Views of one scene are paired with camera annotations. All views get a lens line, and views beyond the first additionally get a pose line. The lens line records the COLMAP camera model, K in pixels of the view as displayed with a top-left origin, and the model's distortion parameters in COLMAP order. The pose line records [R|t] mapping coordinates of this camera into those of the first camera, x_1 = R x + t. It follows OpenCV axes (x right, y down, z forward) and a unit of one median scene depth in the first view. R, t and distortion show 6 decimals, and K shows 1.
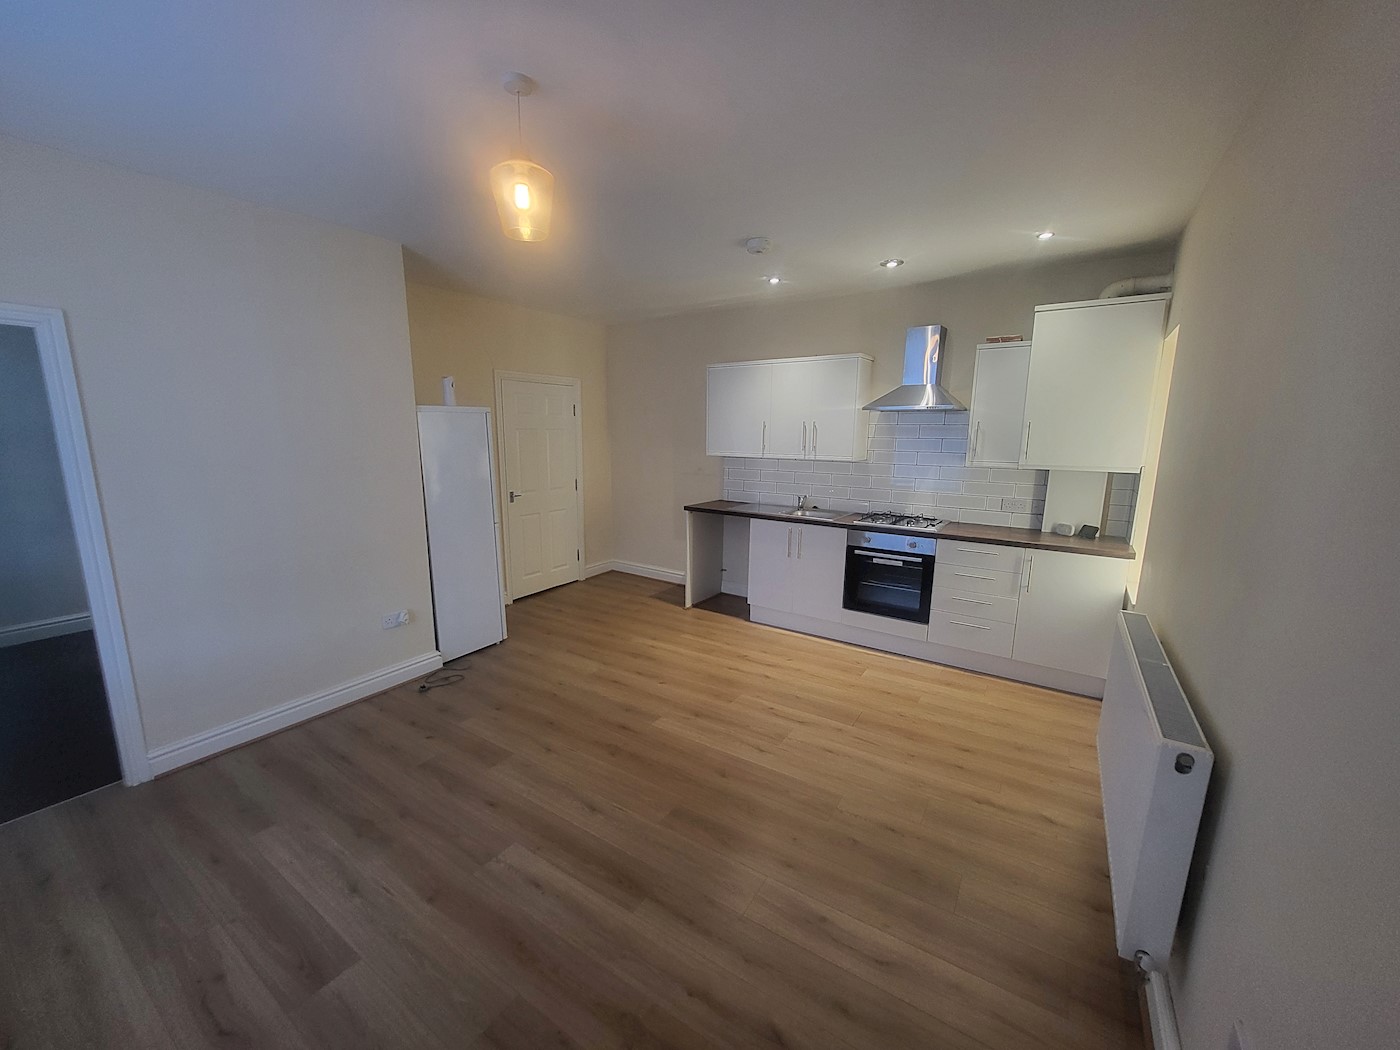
lens RADIAL K [[552.7, 0, 690.4], [0, 552.7, 532.2], [0, 0, 1]] dist [0.000121, -0.000024]
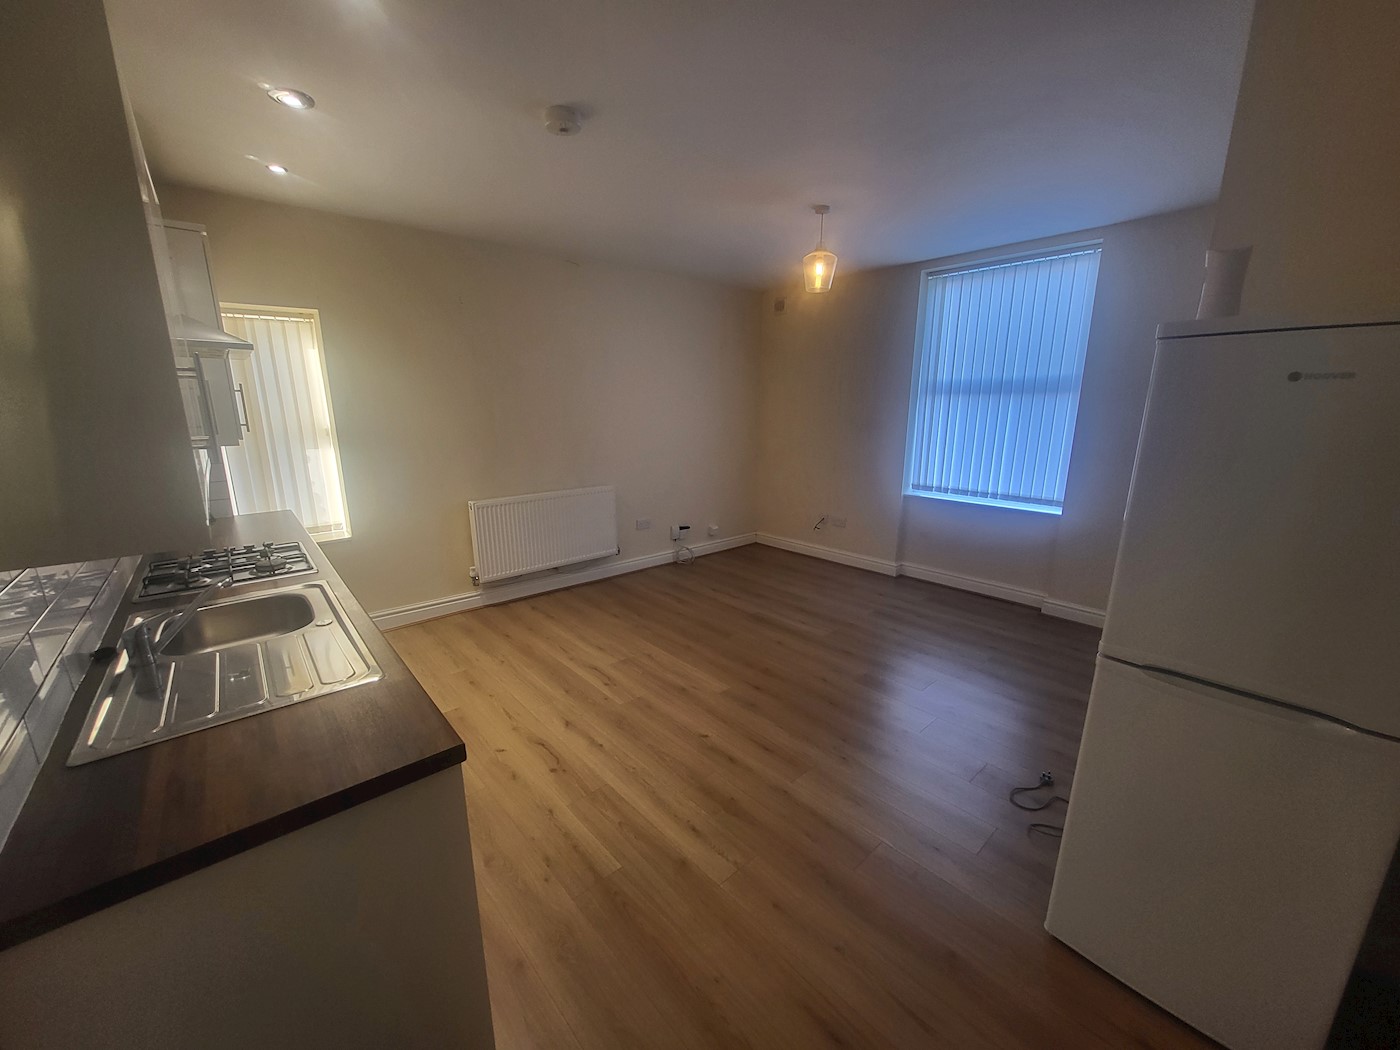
lens RADIAL K [[543.2, 0, 687.2], [0, 543.2, 532.0], [0, 0, 1]] dist [-0.001748, -0.000445]
pose [[-0.965909, -0.064210, 0.250794, -0.188830], [0.042822, 0.915781, 0.399389, -0.268450], [-0.255317, 0.396513, -0.881811, 1.491833]]
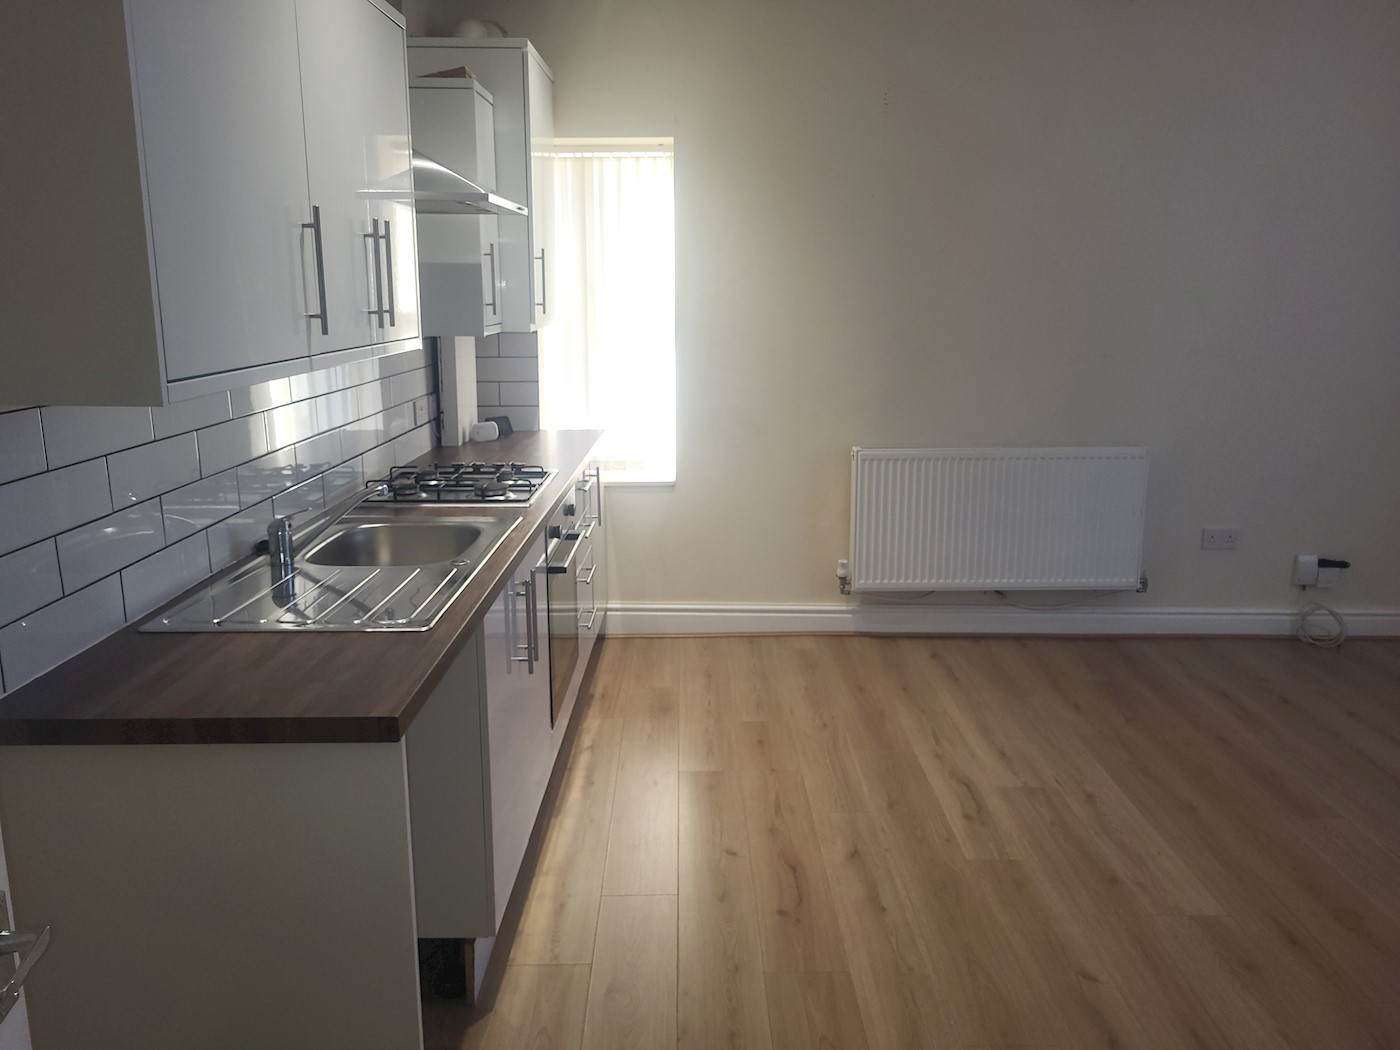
lens RADIAL K [[1070.2, 0, 707.4], [0, 1070.2, 501.9], [0, 0, 1]] dist [0.027846, -0.008236]
pose [[-0.570498, -0.170435, 0.803420, -0.398419], [0.144352, 0.942195, 0.302376, -0.246764], [-0.808514, 0.288480, -0.512918, 1.409256]]
